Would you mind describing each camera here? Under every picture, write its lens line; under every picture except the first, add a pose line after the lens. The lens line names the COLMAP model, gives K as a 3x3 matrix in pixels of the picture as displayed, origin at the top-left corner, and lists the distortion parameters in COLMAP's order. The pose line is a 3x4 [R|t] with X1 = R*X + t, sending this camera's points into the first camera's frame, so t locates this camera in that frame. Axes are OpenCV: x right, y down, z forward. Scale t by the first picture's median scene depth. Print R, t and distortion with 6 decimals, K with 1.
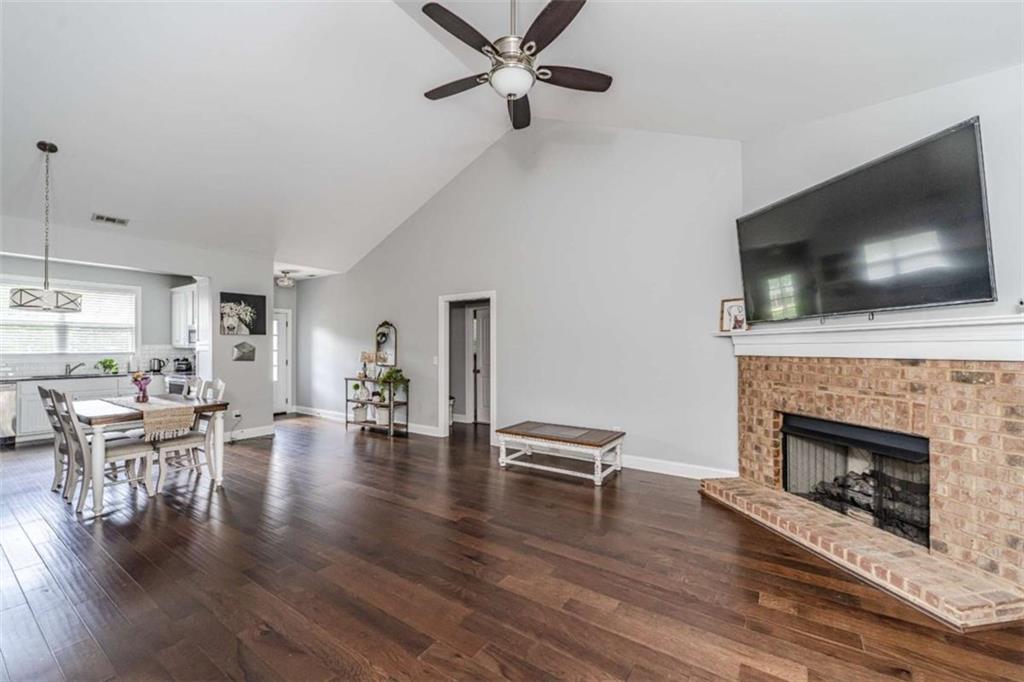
lens RADIAL K [[411.3, 0, 511.2], [0, 411.3, 344.3], [0, 0, 1]] dist [-0.000162, -0.000005]
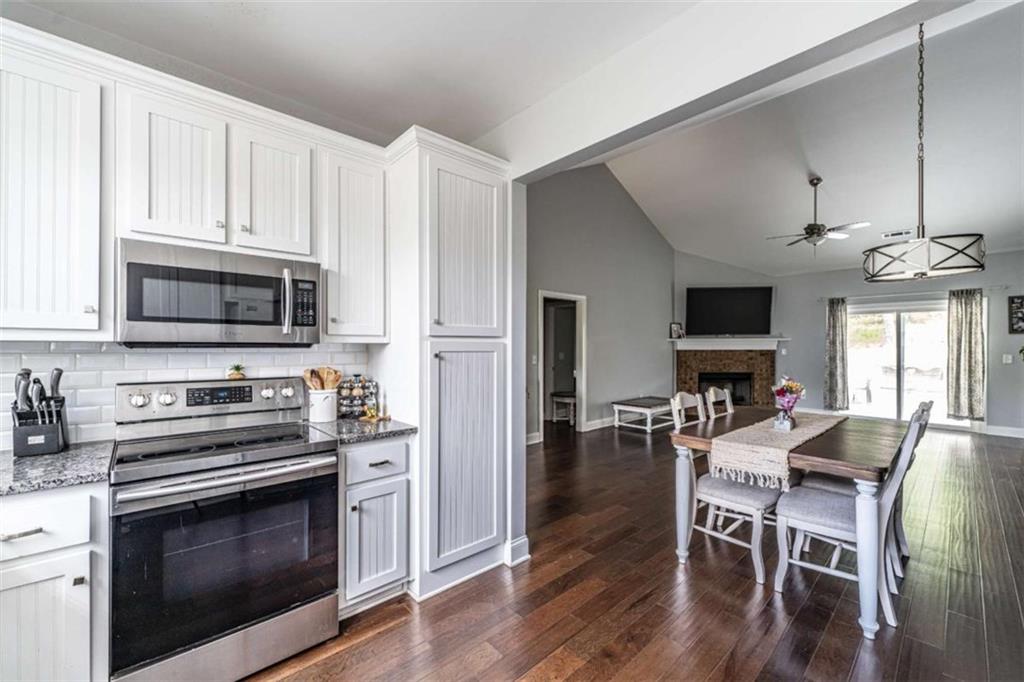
lens RADIAL K [[411.3, 0, 512.2], [0, 411.3, 345.4], [0, 0, 1]] dist [-0.000162, -0.000005]
pose [[0.224257, 0.004710, 0.974519, -1.906094], [-0.009731, 0.999949, -0.002594, 0.018191], [-0.974482, -0.008901, 0.224291, 1.492260]]
